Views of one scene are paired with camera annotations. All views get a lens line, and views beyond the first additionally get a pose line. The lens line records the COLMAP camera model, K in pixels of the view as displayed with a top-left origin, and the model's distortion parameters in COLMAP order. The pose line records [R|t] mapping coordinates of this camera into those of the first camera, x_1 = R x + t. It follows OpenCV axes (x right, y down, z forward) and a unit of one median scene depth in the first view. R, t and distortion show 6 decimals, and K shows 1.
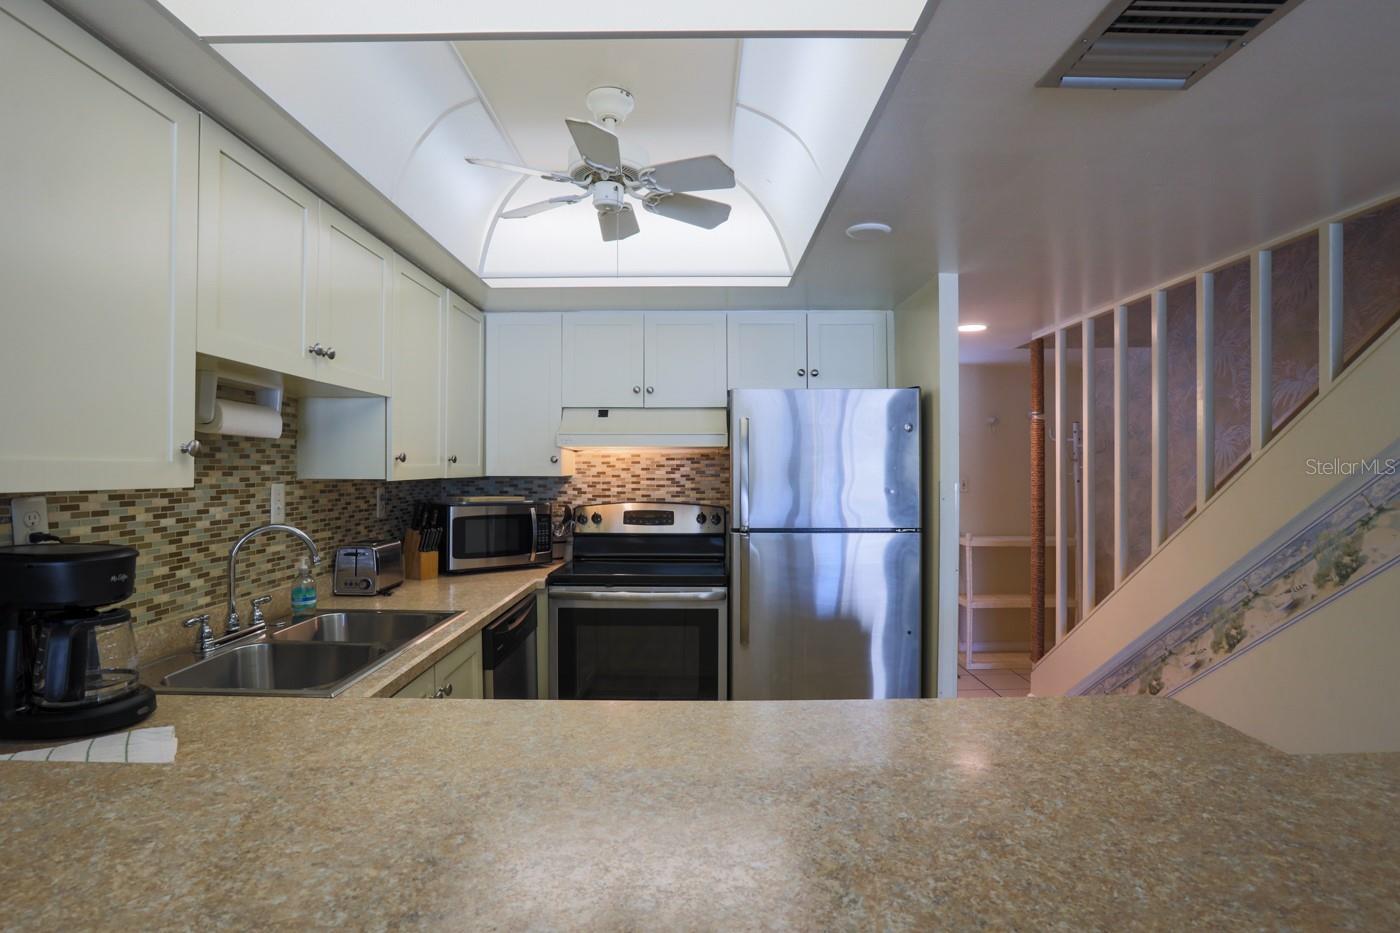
lens RADIAL K [[701.2, 0, 700.0], [0, 701.2, 466.5], [0, 0, 1]] dist [-0.042890, 0.023211]
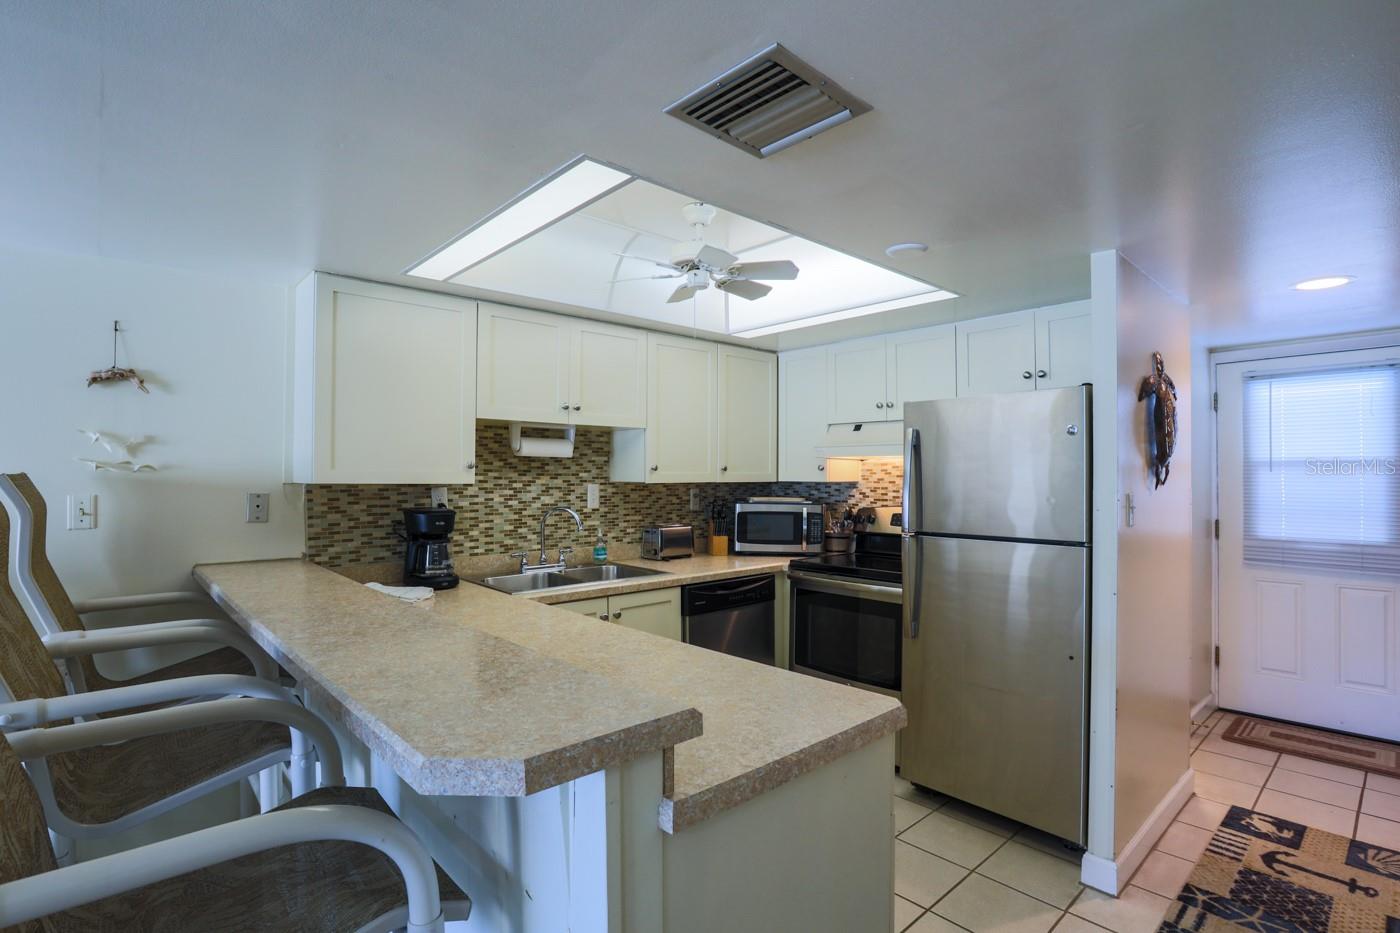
lens RADIAL K [[701.2, 0, 700.0], [0, 701.2, 466.5], [0, 0, 1]] dist [-0.042890, 0.023211]
pose [[0.680085, -0.009189, -0.733076, 0.747769], [0.000830, 0.999930, -0.011764, 0.002377], [0.733133, 0.007392, 0.680045, 0.041786]]
